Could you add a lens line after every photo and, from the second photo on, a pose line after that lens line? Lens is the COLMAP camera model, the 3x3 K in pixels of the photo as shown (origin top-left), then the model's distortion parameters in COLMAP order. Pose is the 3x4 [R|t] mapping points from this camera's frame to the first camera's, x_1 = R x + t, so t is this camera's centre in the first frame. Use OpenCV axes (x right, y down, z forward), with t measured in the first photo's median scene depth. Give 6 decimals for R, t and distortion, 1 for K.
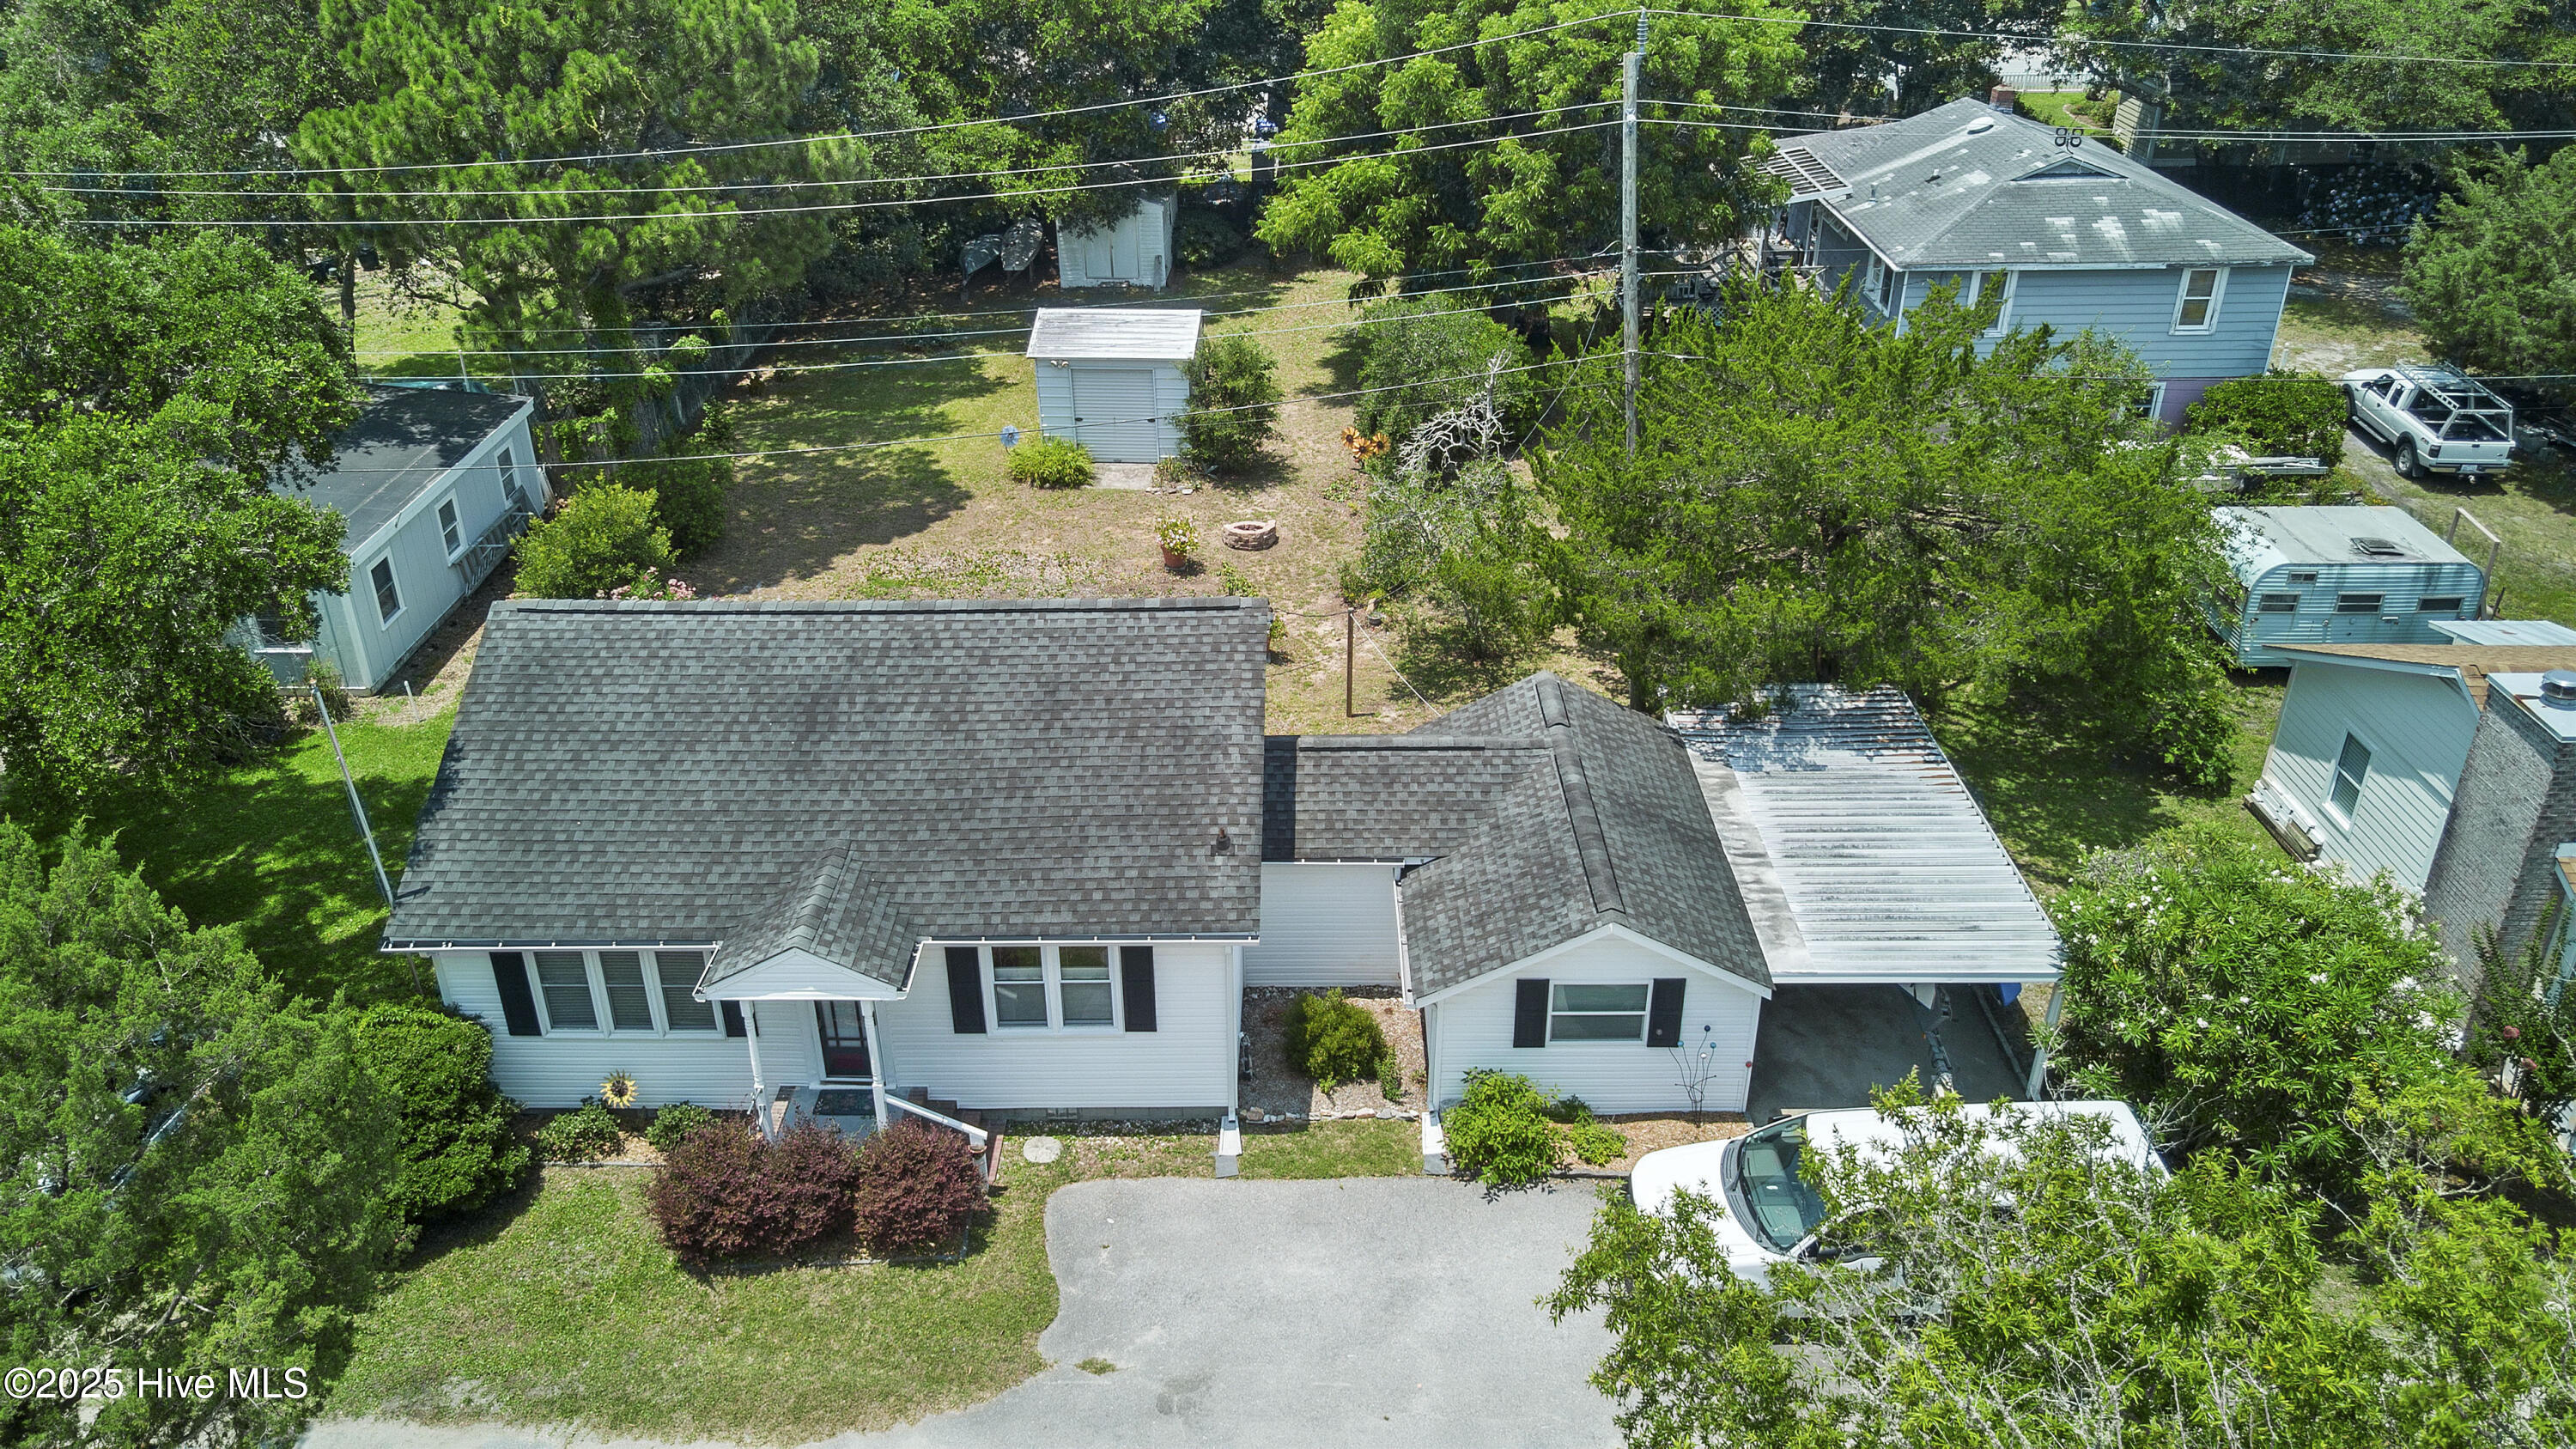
lens RADIAL K [[1897.6, 0, 1287.1], [0, 1897.6, 711.8], [0, 0, 1]] dist [0.014188, -0.011928]
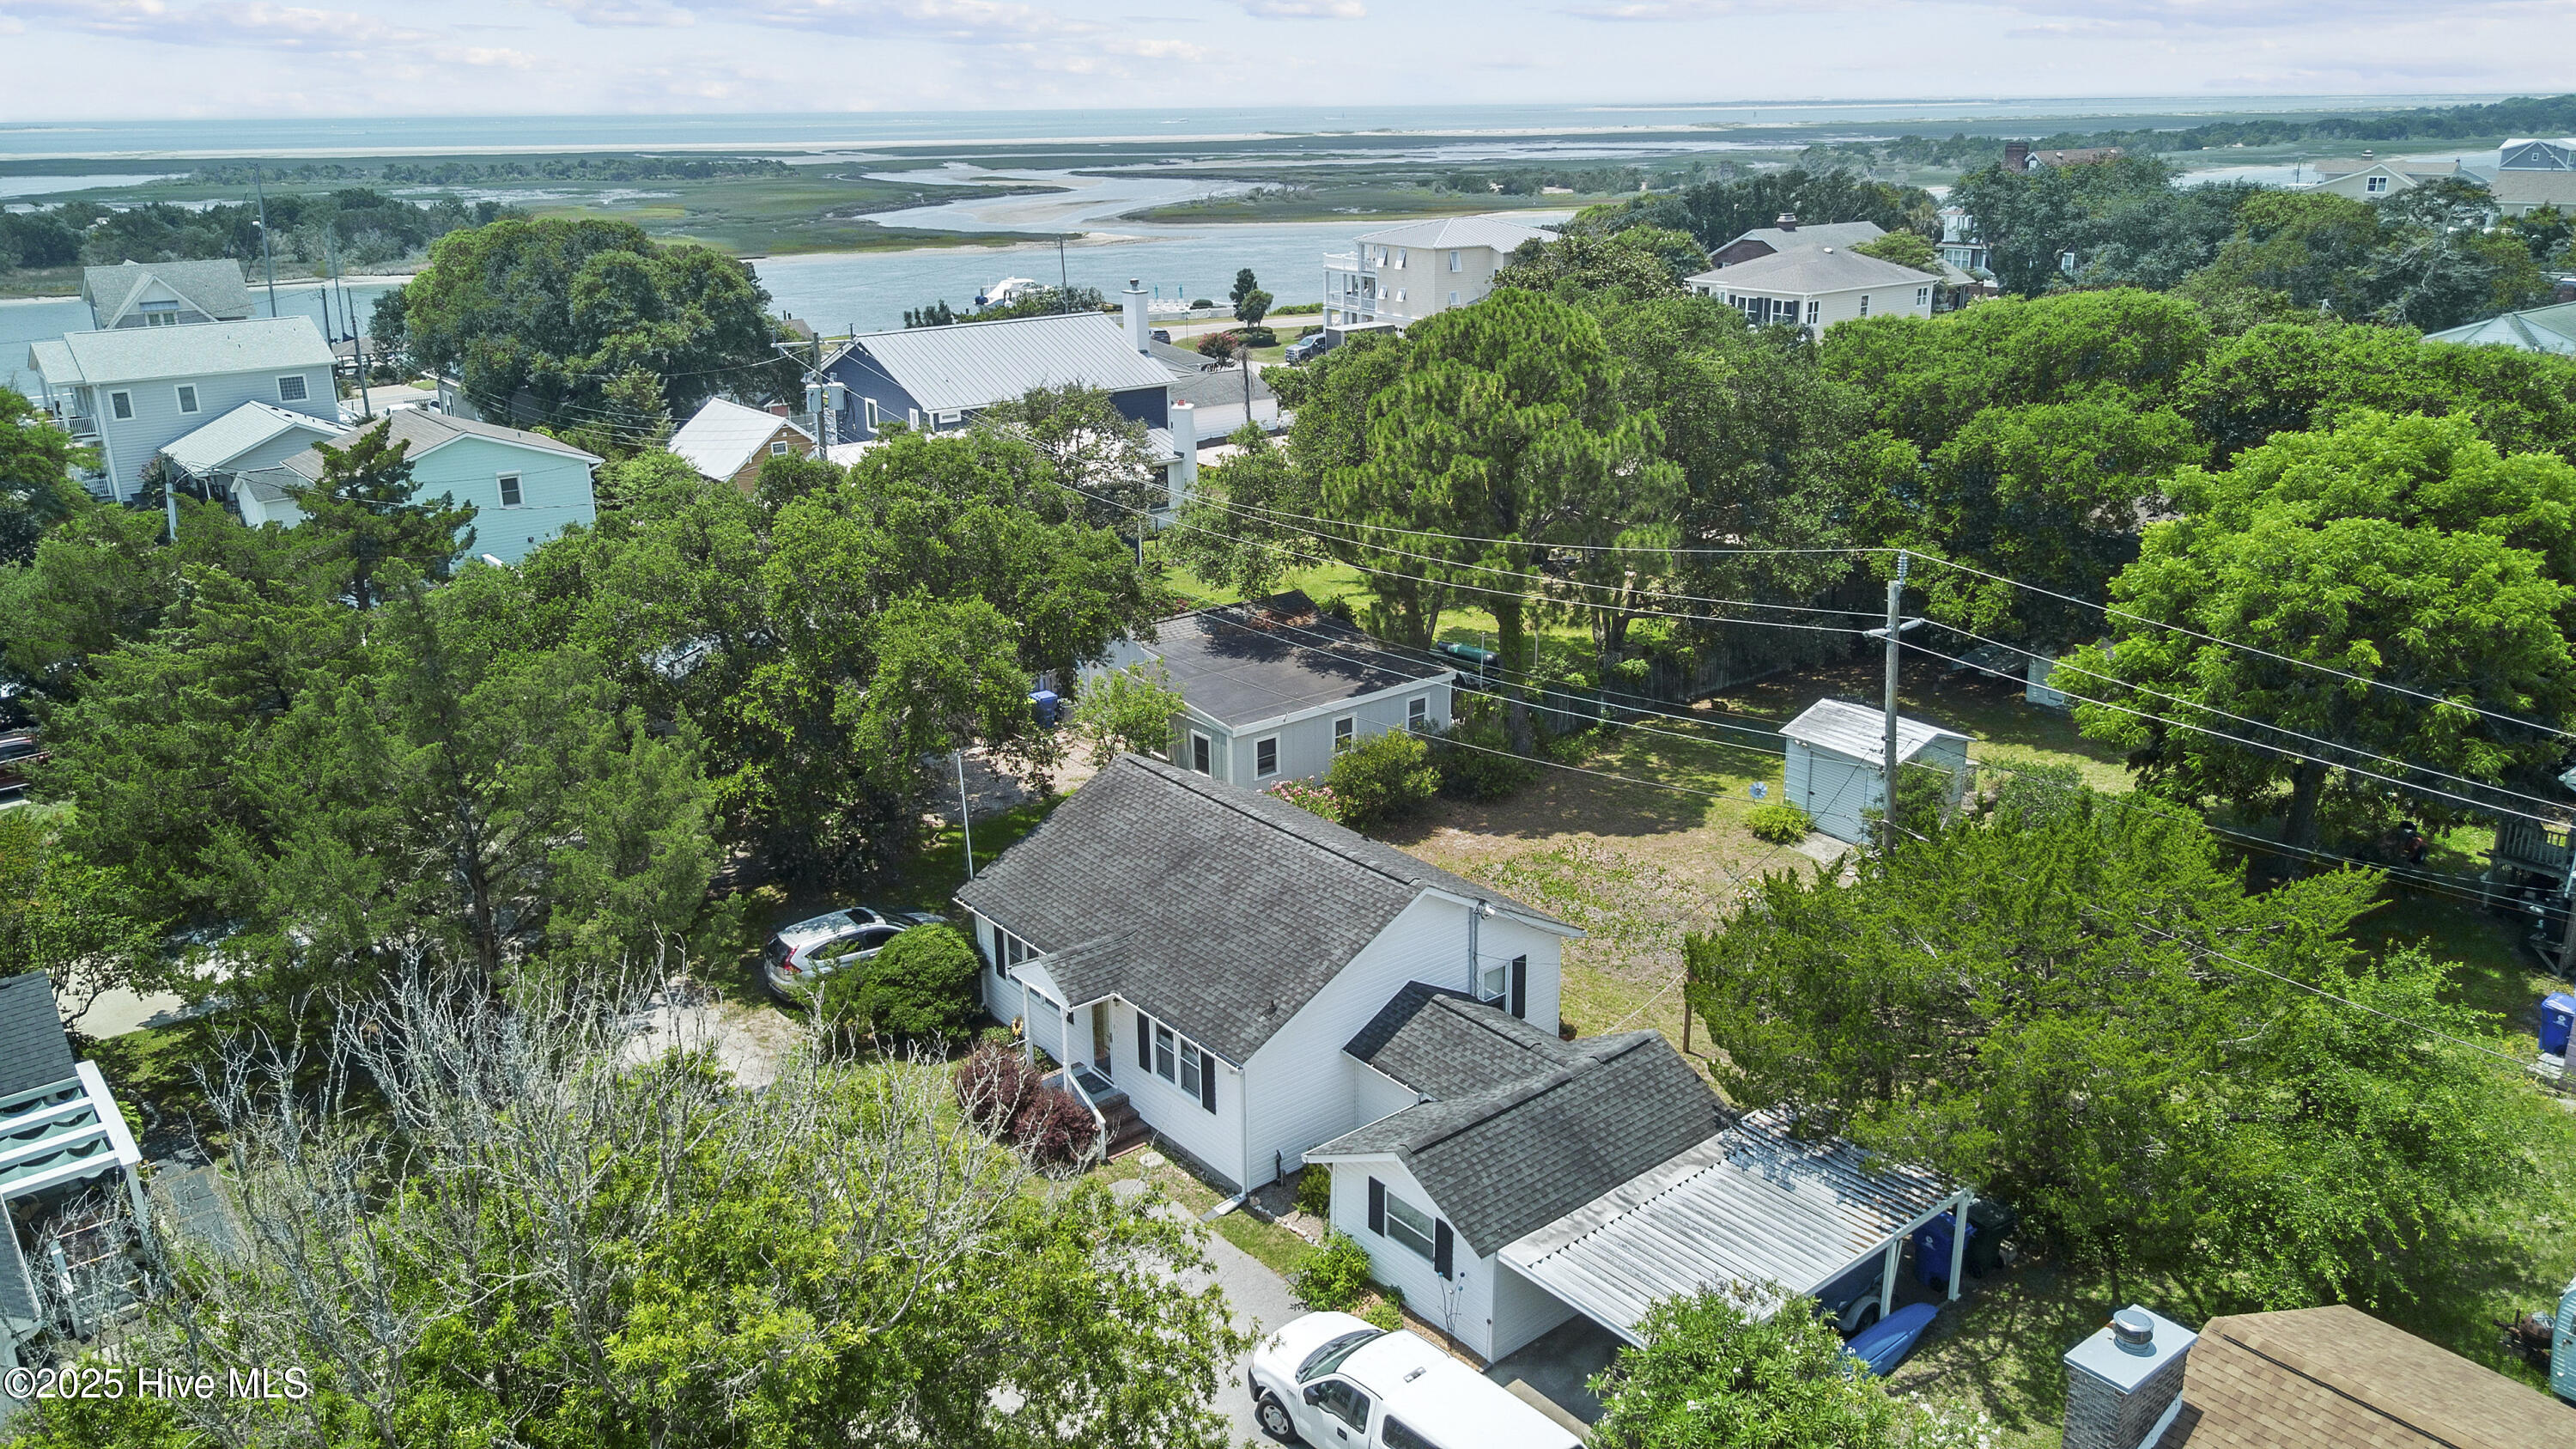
lens RADIAL K [[1892.9, 0, 1283.7], [0, 1892.9, 724.5], [0, 0, 1]] dist [0.006603, 0.011203]
pose [[0.633723, 0.243799, -0.734137, 0.680131], [-0.355729, 0.934583, 0.003293, -0.101400], [0.686915, 0.259067, 0.678994, -0.054053]]
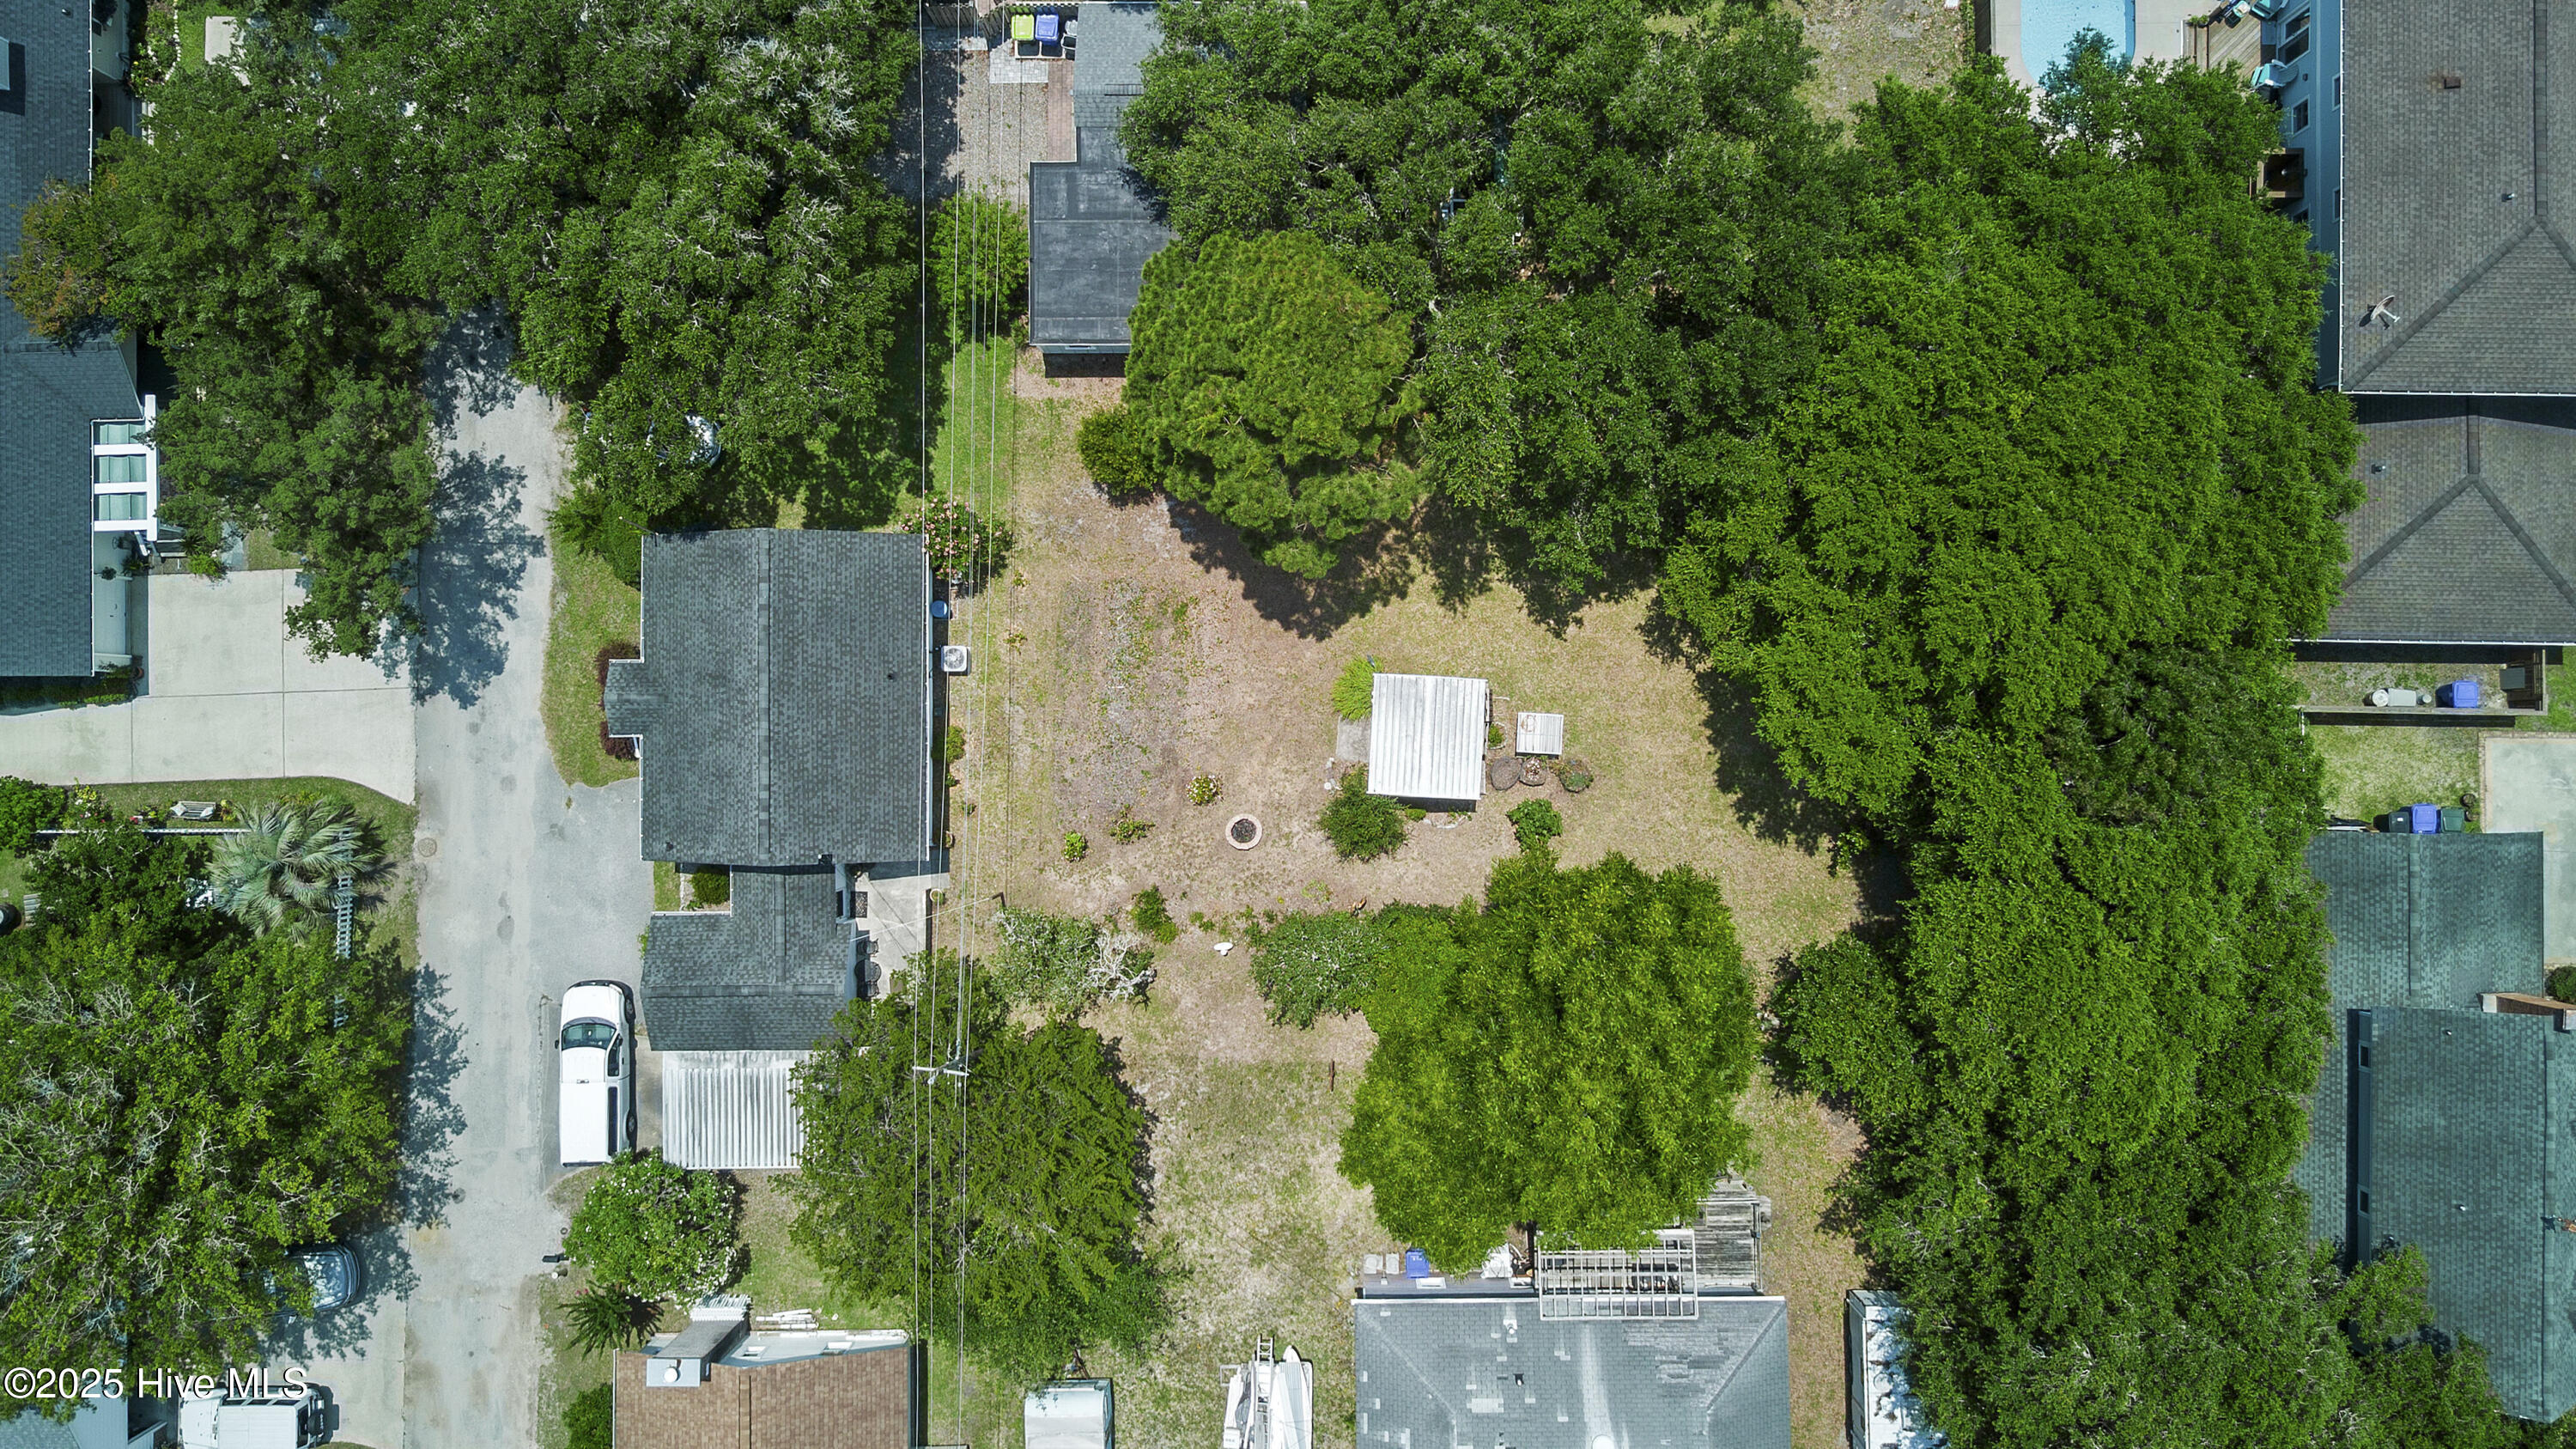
lens RADIAL K [[1892.9, 0, 1283.7], [0, 1892.9, 724.5], [0, 0, 1]] dist [0.006603, 0.011203]
pose [[0.014190, 0.999896, -0.002510, -0.120645], [-0.448683, 0.008611, 0.893650, -1.728696], [0.893579, -0.011555, 0.448758, 0.392089]]
